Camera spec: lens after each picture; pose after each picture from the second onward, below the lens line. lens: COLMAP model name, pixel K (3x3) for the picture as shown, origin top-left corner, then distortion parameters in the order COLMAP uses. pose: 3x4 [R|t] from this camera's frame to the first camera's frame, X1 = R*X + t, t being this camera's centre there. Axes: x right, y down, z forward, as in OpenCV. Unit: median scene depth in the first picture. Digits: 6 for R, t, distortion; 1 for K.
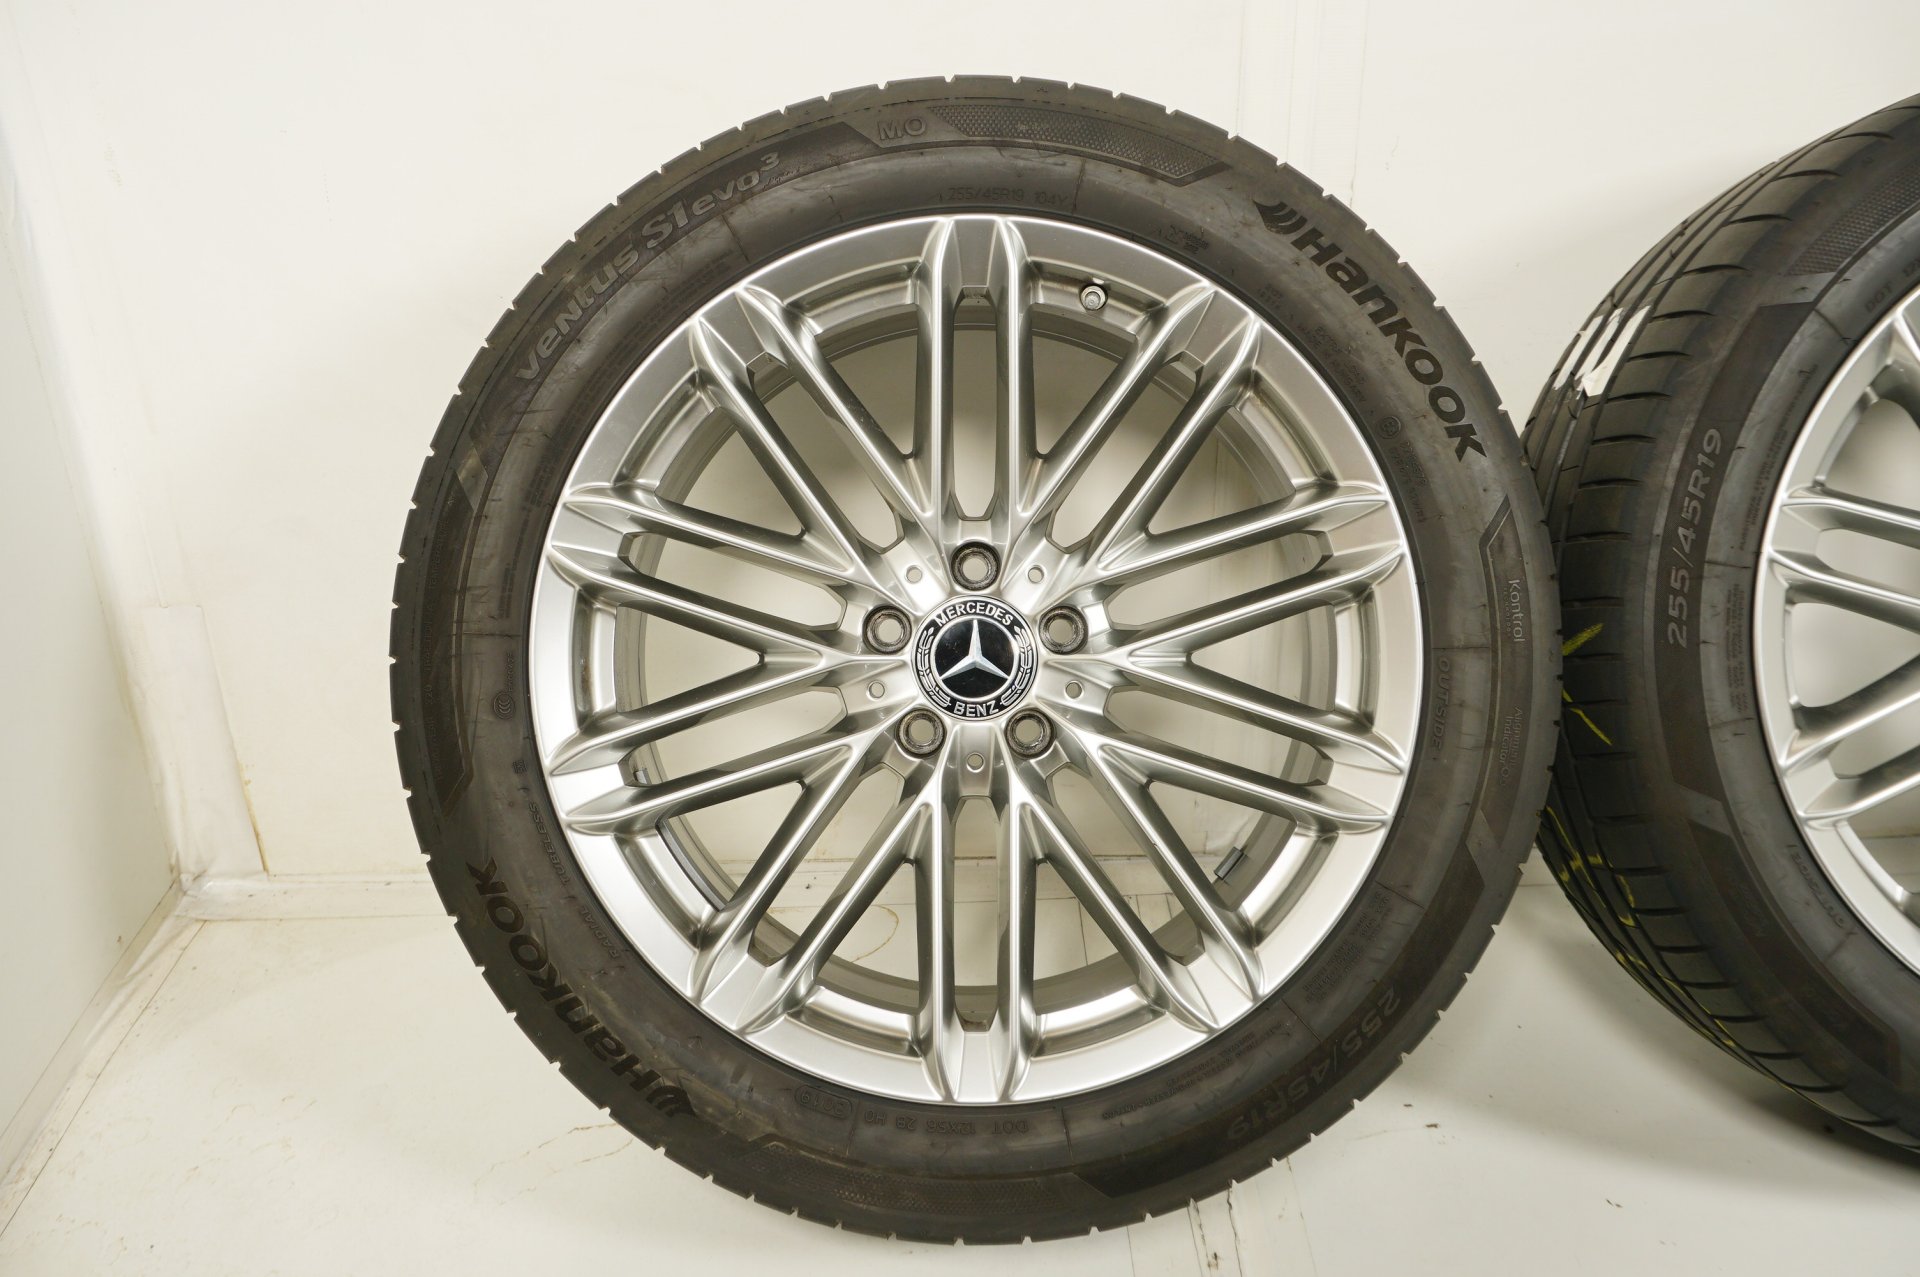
lens RADIAL K [[1725.4, 0, 960.0], [0, 1725.4, 638.5], [0, 0, 1]] dist [-0.010378, -0.002778]
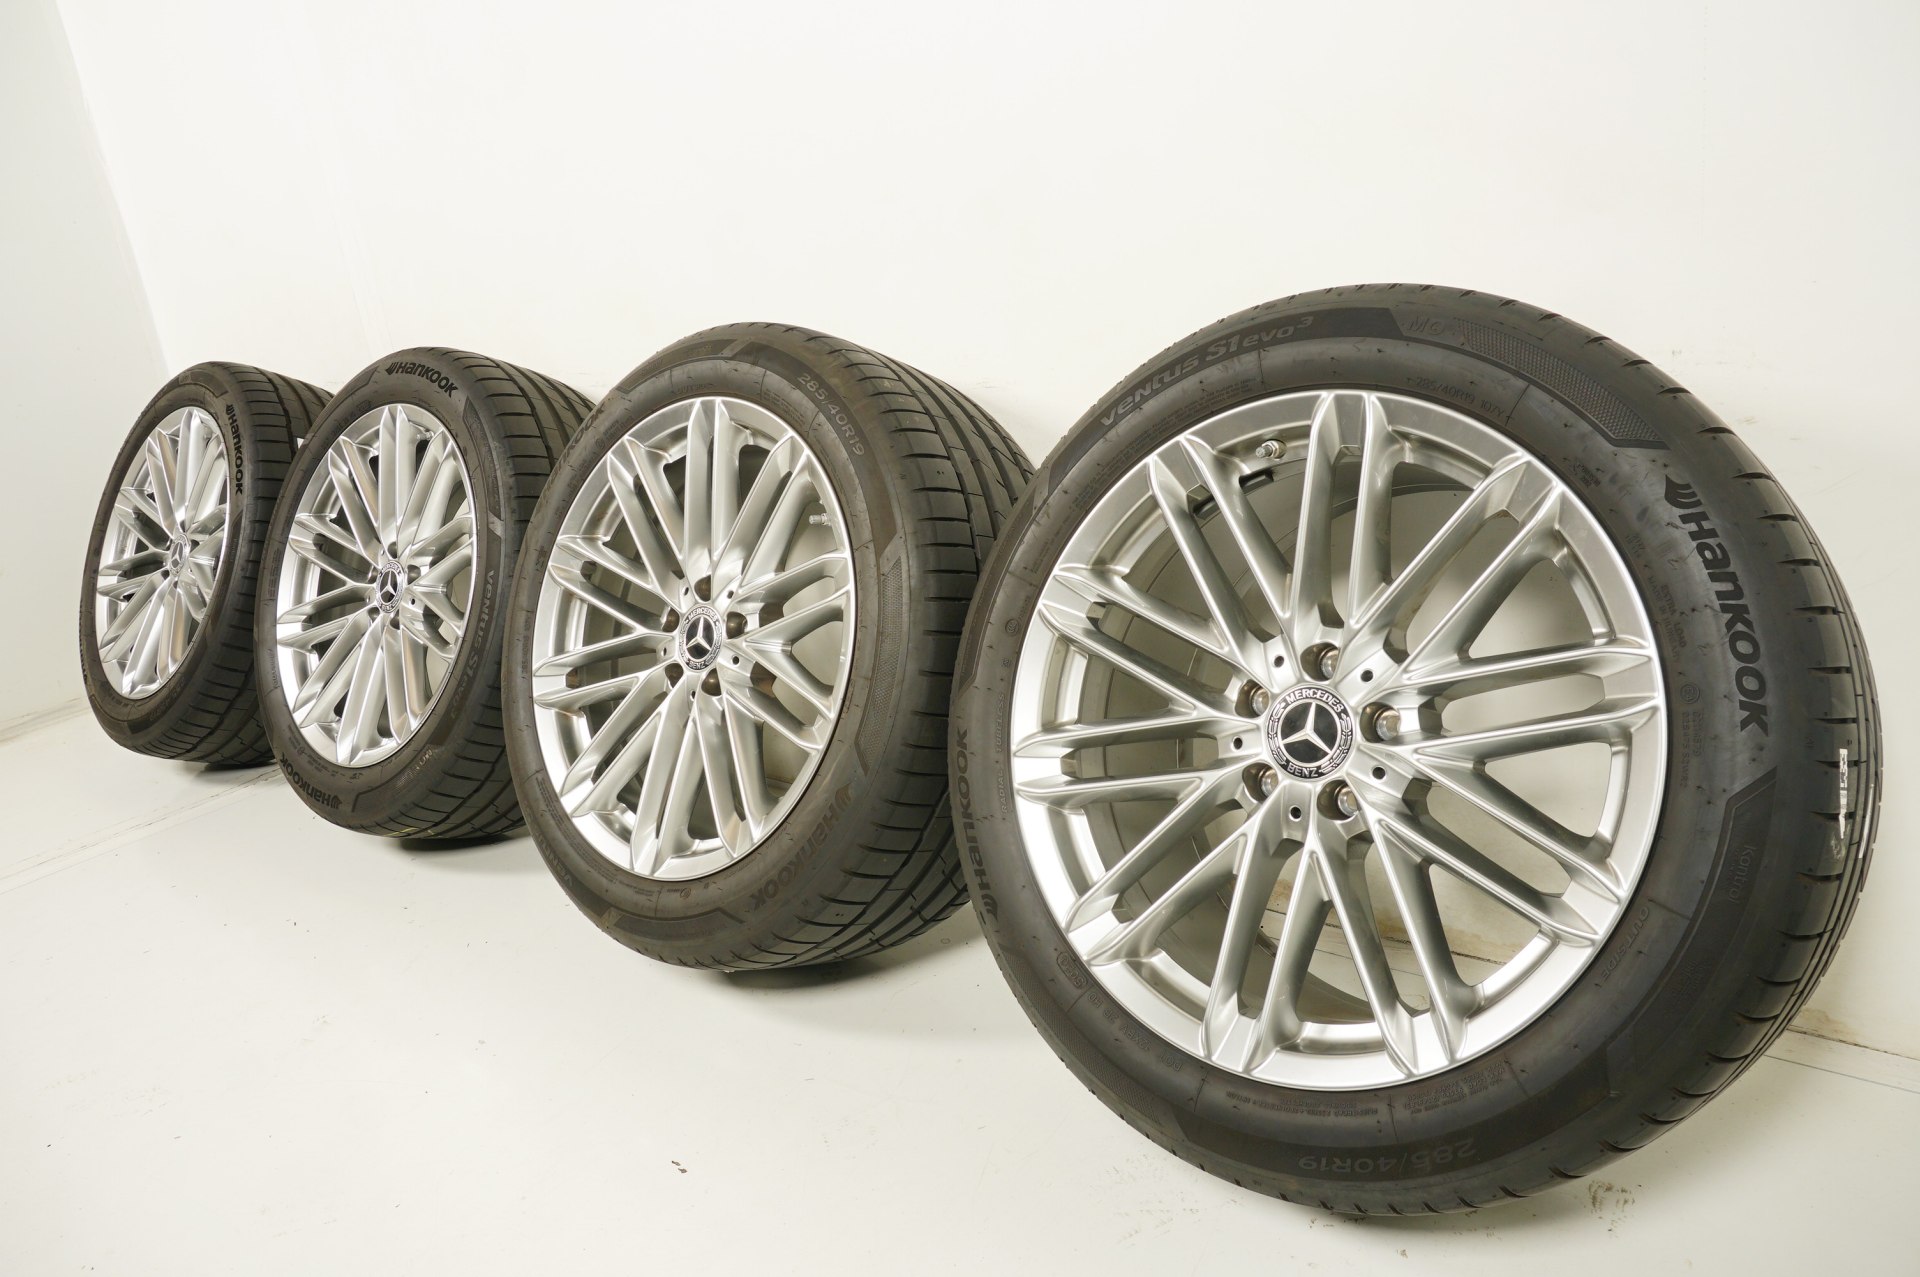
lens RADIAL K [[1424.8, 0, 960.0], [0, 1424.8, 638.5], [0, 0, 1]] dist [-0.006166, -0.001861]
pose [[0.756388, 0.139564, -0.639061, 0.486394], [-0.172303, 0.984981, 0.011172, -0.025080], [0.631022, 0.101662, 0.769075, 0.019069]]
